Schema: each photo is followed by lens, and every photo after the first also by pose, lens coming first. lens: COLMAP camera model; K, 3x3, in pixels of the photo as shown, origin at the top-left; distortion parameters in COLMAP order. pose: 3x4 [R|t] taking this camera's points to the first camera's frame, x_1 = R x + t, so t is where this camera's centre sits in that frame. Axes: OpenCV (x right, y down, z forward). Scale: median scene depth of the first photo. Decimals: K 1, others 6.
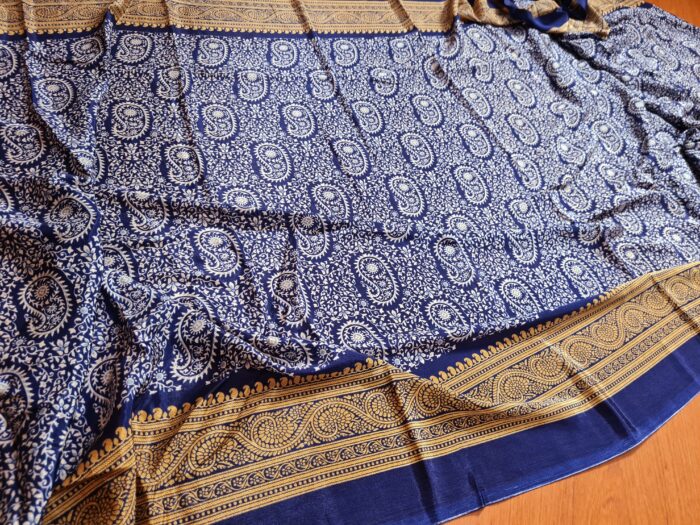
lens RADIAL K [[532.5, 0, 350.0], [0, 532.5, 262.5], [0, 0, 1]] dist [0.032613, -0.037342]
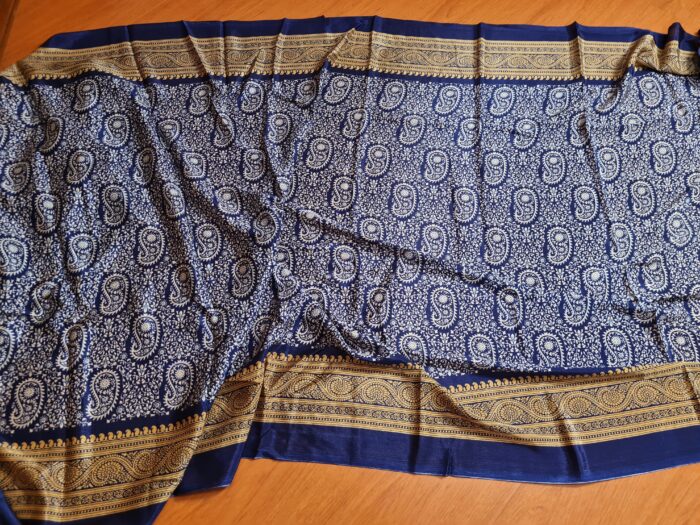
lens RADIAL K [[532.5, 0, 350.0], [0, 532.5, 262.5], [0, 0, 1]] dist [0.032613, -0.037342]
pose [[0.895450, 0.260105, -0.361267, 0.322436], [-0.196940, 0.959272, 0.202513, -0.336795], [0.399228, -0.110193, 0.910206, -0.399678]]
